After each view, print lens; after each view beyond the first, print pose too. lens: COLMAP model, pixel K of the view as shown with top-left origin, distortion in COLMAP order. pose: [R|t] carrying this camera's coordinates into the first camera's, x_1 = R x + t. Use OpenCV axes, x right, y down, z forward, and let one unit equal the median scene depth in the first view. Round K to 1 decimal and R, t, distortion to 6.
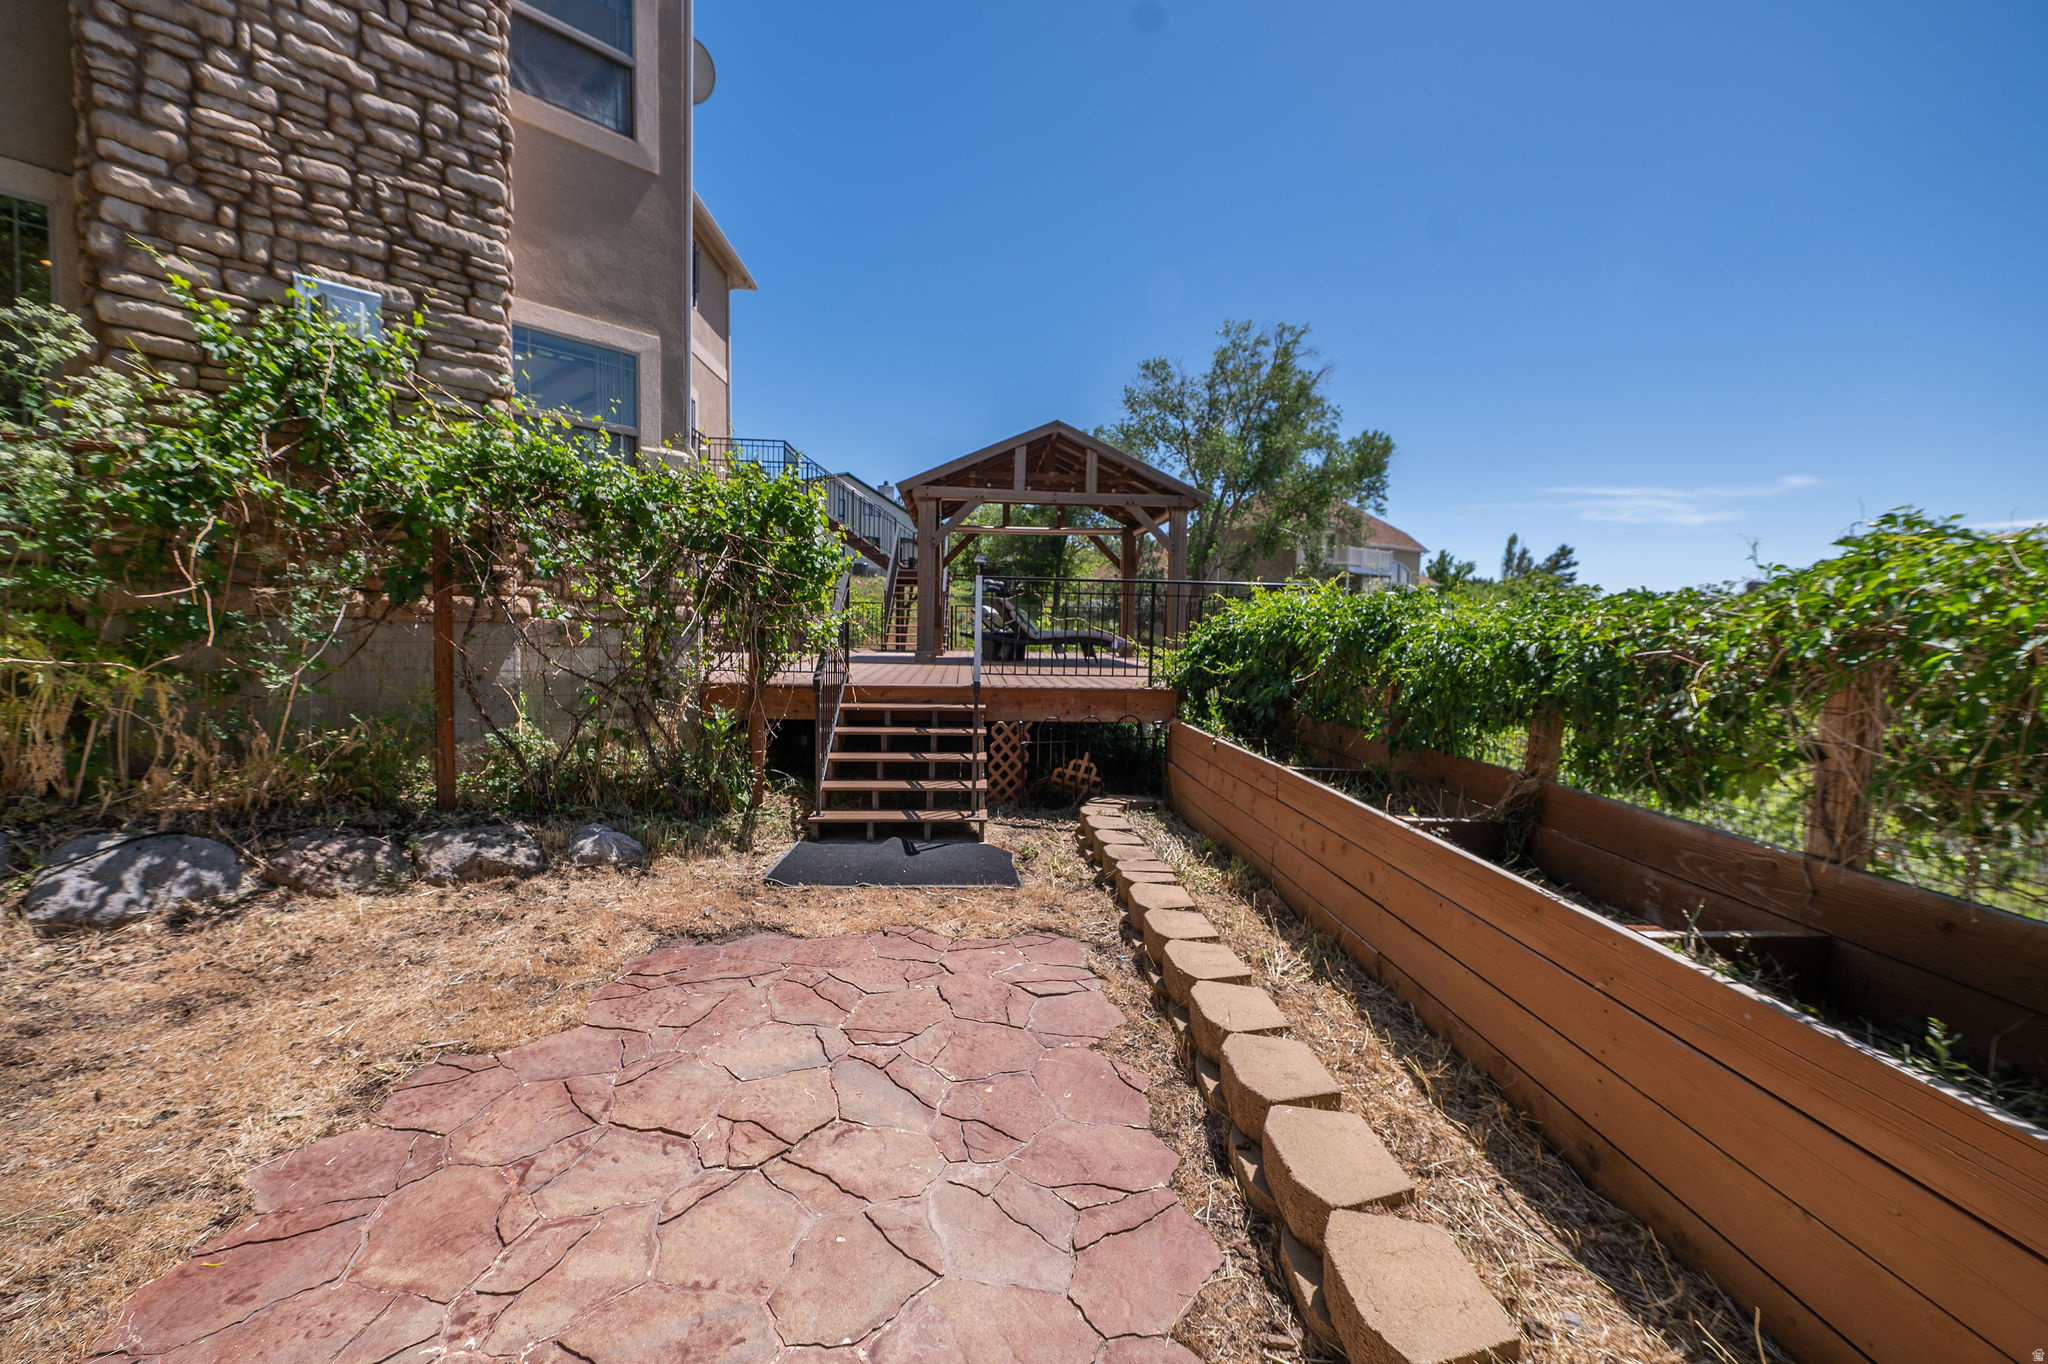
lens RADIAL K [[819.4, 0, 1038.1], [0, 819.4, 678.0], [0, 0, 1]] dist [-0.009477, -0.000994]
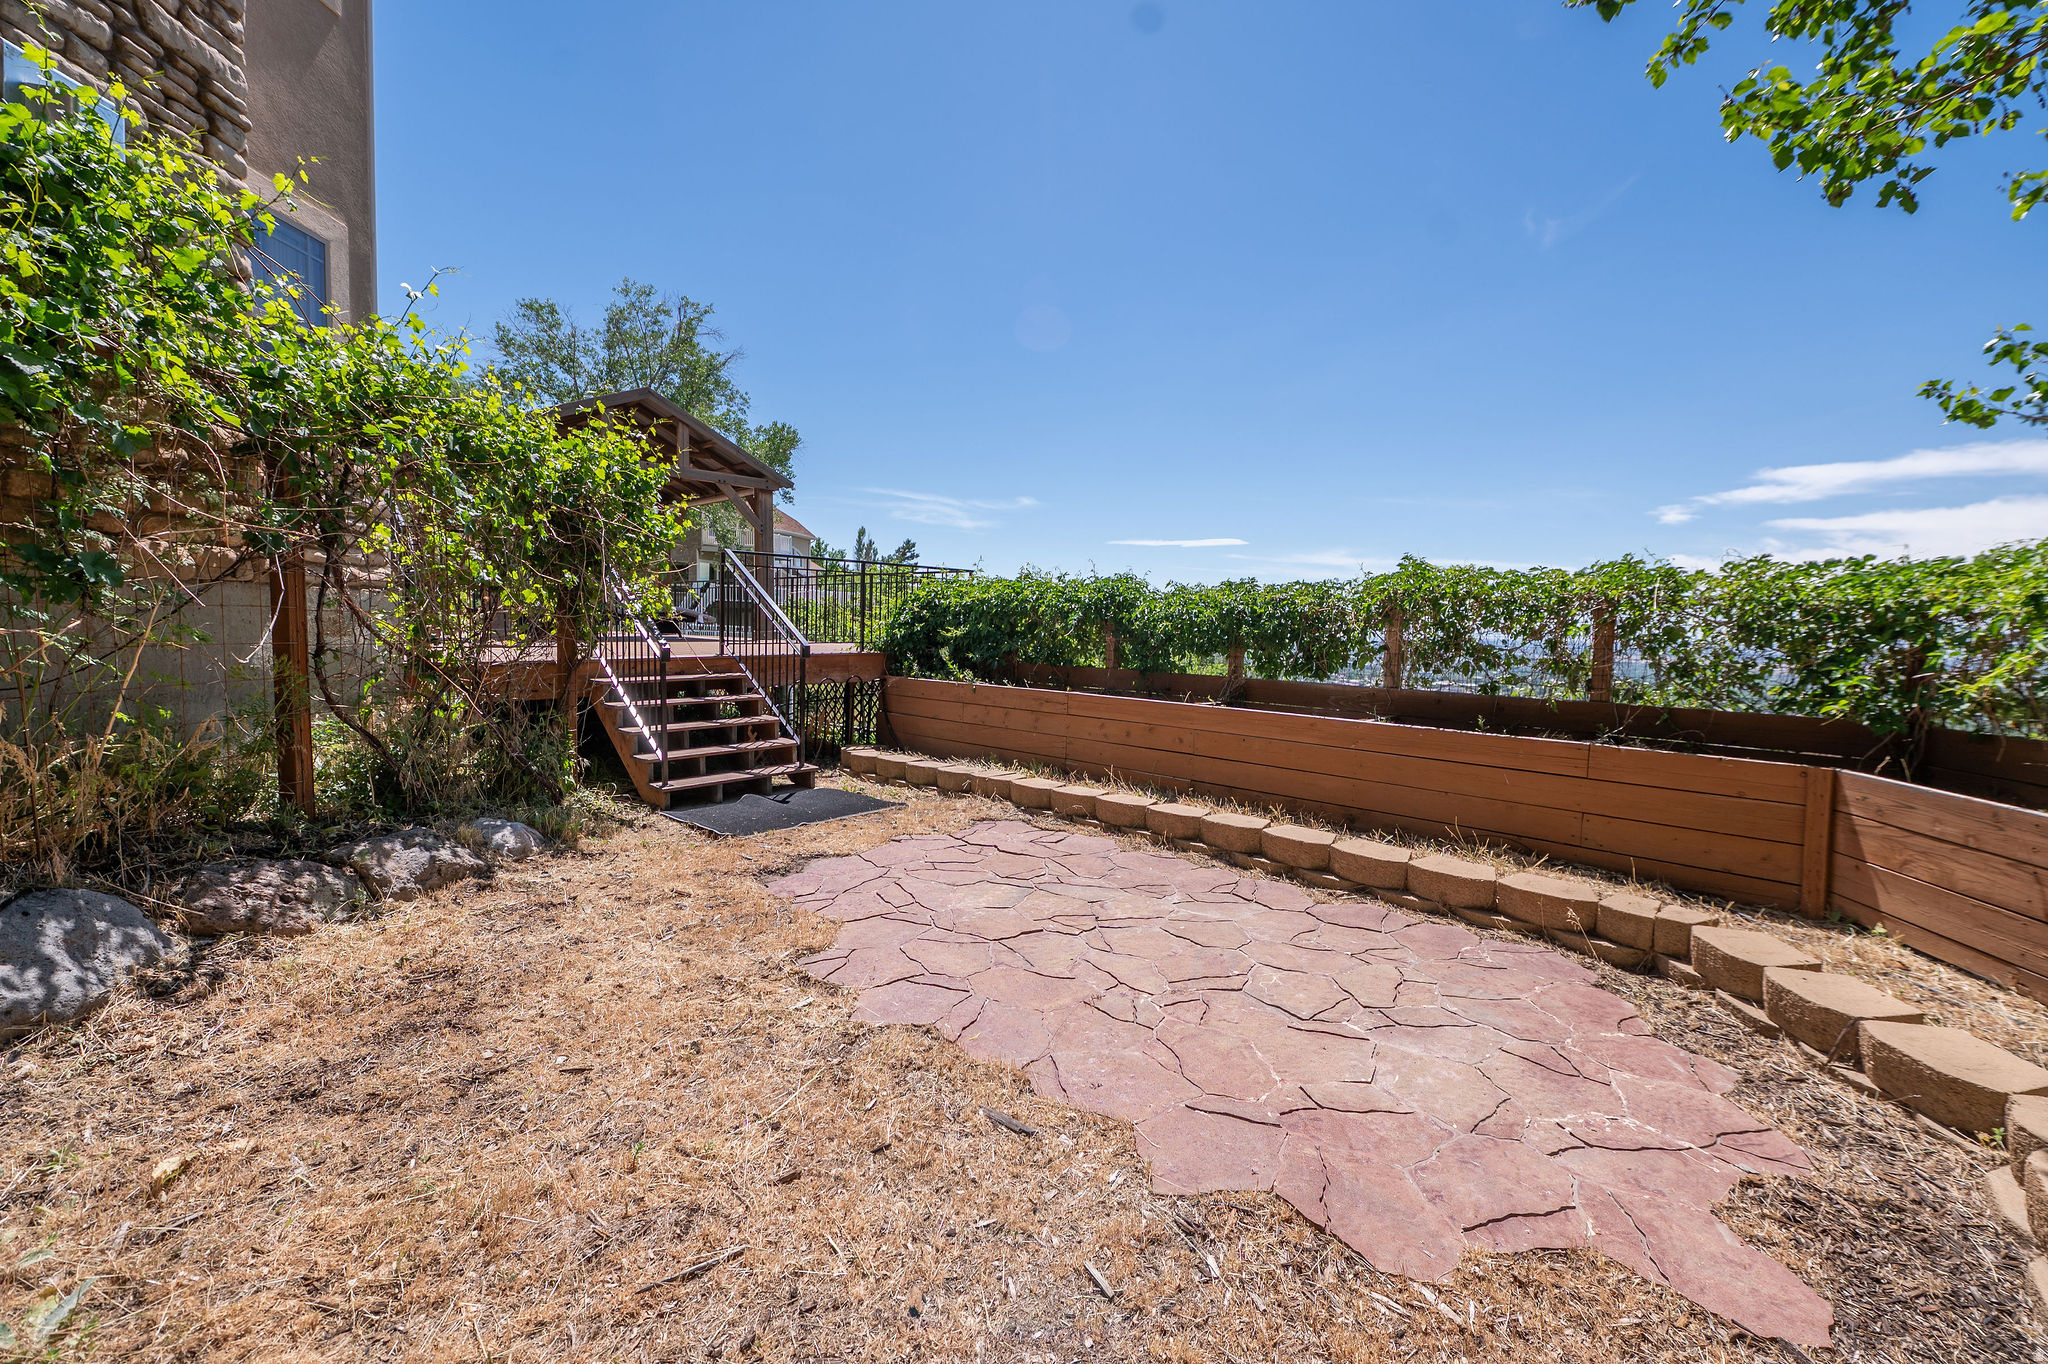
lens RADIAL K [[819.4, 0, 1054.6], [0, 819.4, 672.2], [0, 0, 1]] dist [-0.009477, -0.000994]
pose [[0.708129, -0.051479, 0.704204, -0.712121], [0.040878, 0.998655, 0.031898, 0.020775], [-0.704899, 0.006198, 0.709280, -0.042272]]
